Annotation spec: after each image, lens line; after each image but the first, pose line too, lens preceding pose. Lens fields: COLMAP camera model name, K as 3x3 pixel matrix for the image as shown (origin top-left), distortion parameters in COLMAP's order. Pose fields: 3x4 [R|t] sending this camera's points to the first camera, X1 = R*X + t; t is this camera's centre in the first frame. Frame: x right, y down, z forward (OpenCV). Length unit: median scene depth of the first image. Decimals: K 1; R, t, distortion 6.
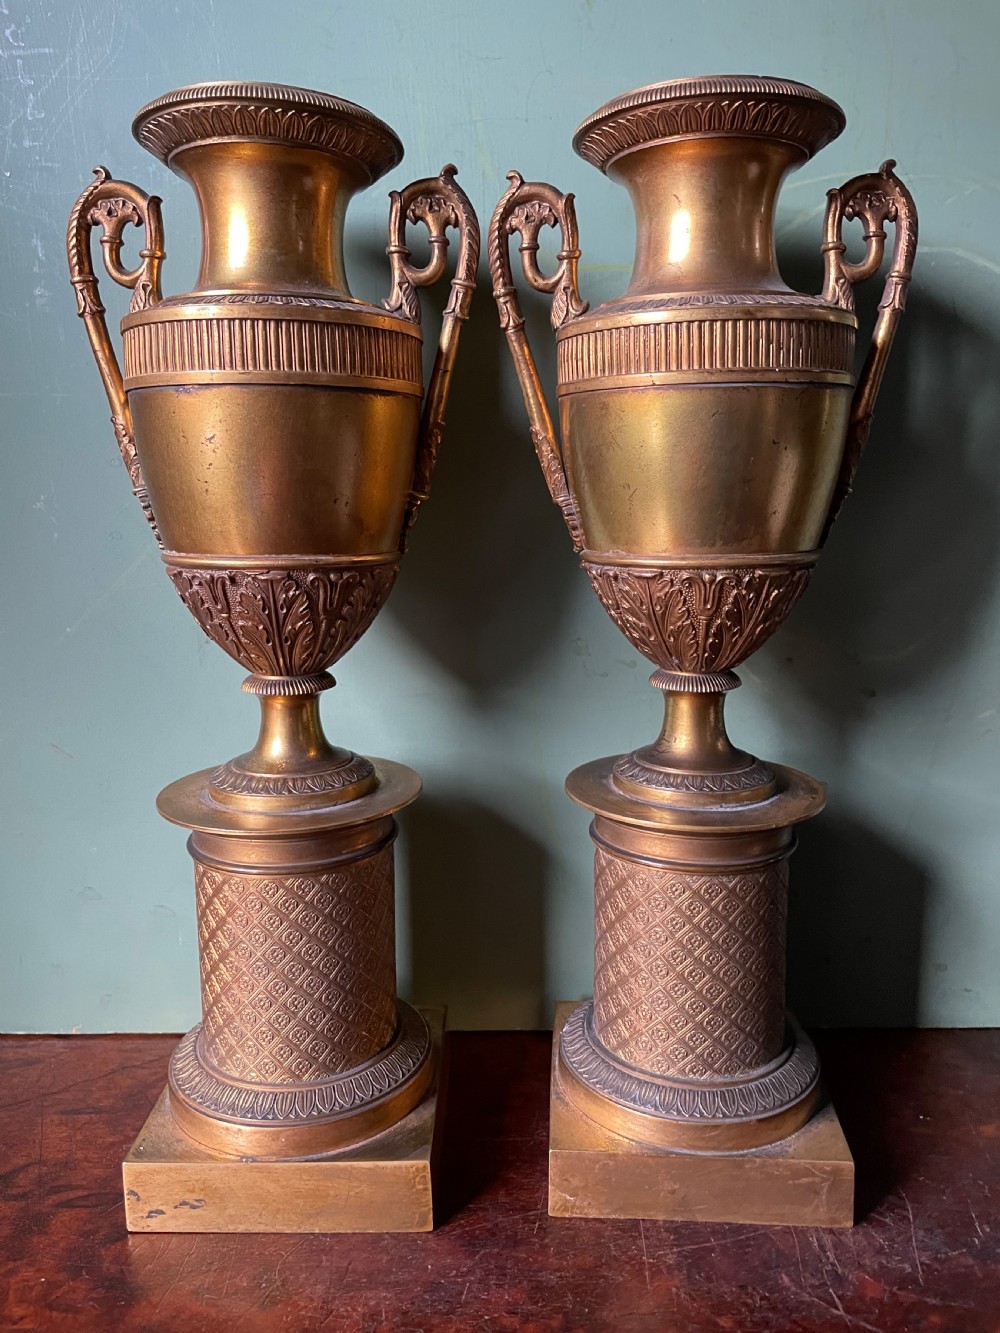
lens RADIAL K [[1047.1, 0, 504.4], [0, 1047.1, 656.5], [0, 0, 1]] dist [0.059380, -0.102712]
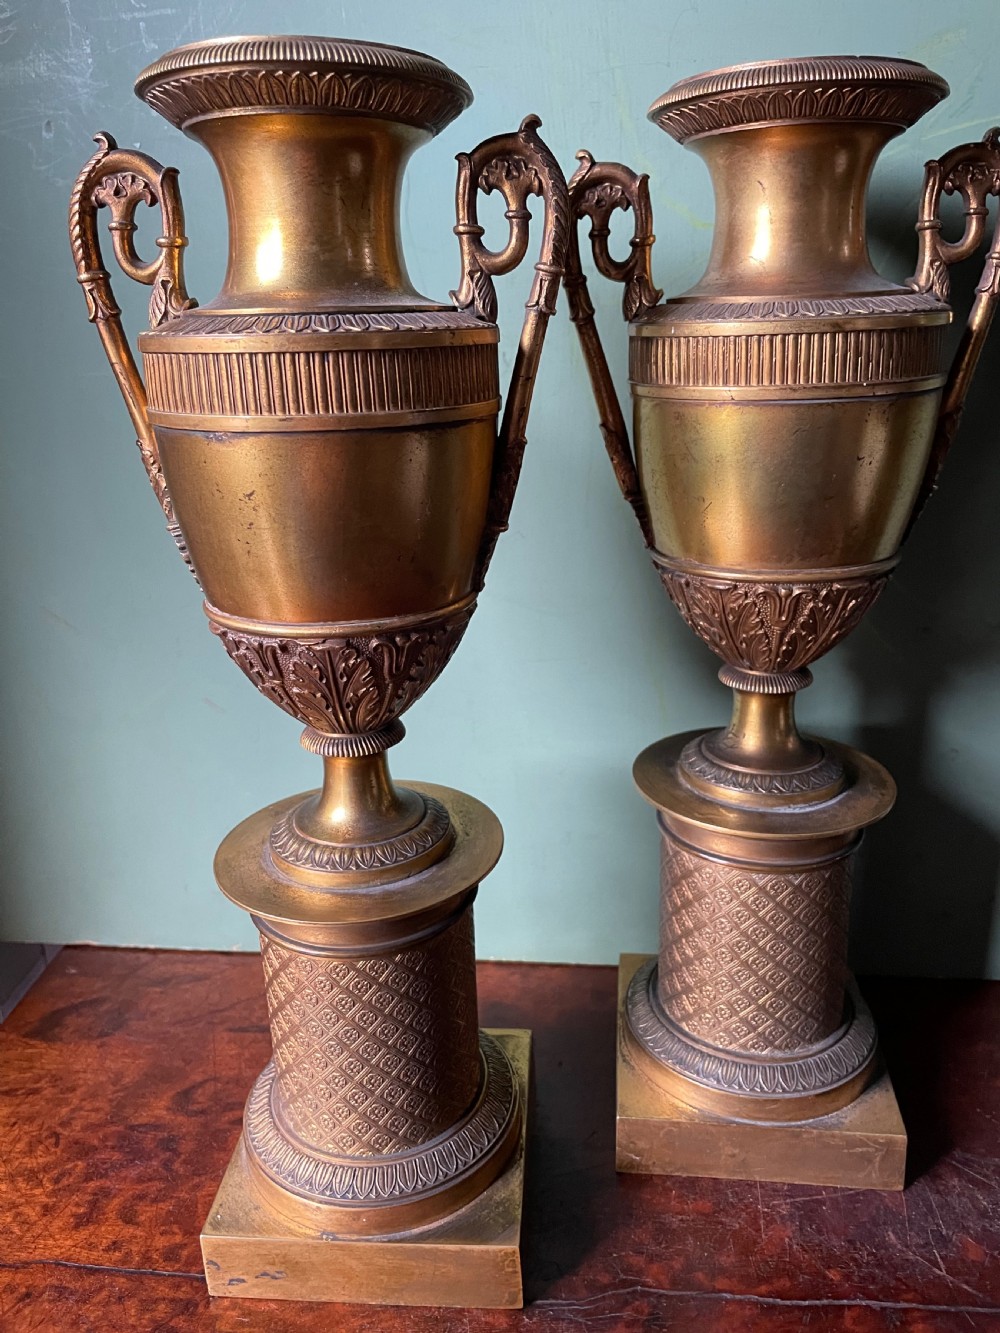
lens RADIAL K [[1047.1, 0, 500.7], [0, 1047.1, 658.8], [0, 0, 1]] dist [0.059380, -0.102712]
pose [[0.997596, -0.002058, -0.069270, -0.020611], [0.013009, 0.987353, 0.158003, -0.186904], [0.068068, -0.158525, 0.985006, 0.154675]]
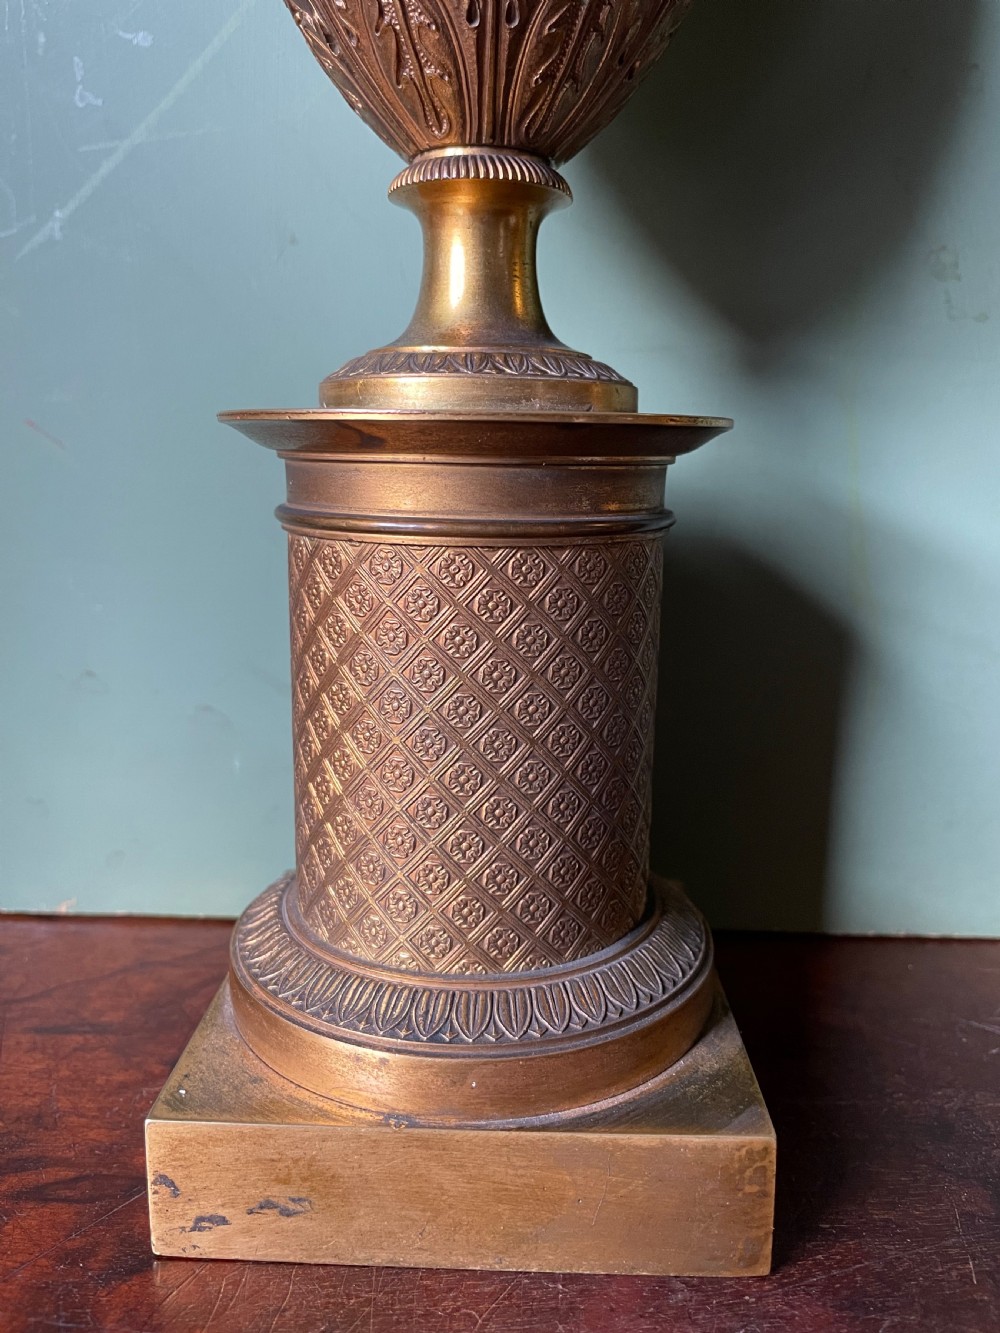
lens RADIAL K [[1047.1, 0, 488.1], [0, 1047.1, 680.1], [0, 0, 1]] dist [0.059380, -0.102712]
pose [[0.999415, 0.026507, -0.021611, -0.196721], [-0.025553, 0.998736, 0.043292, 0.249731], [0.022731, -0.042714, 0.998829, 0.520659]]
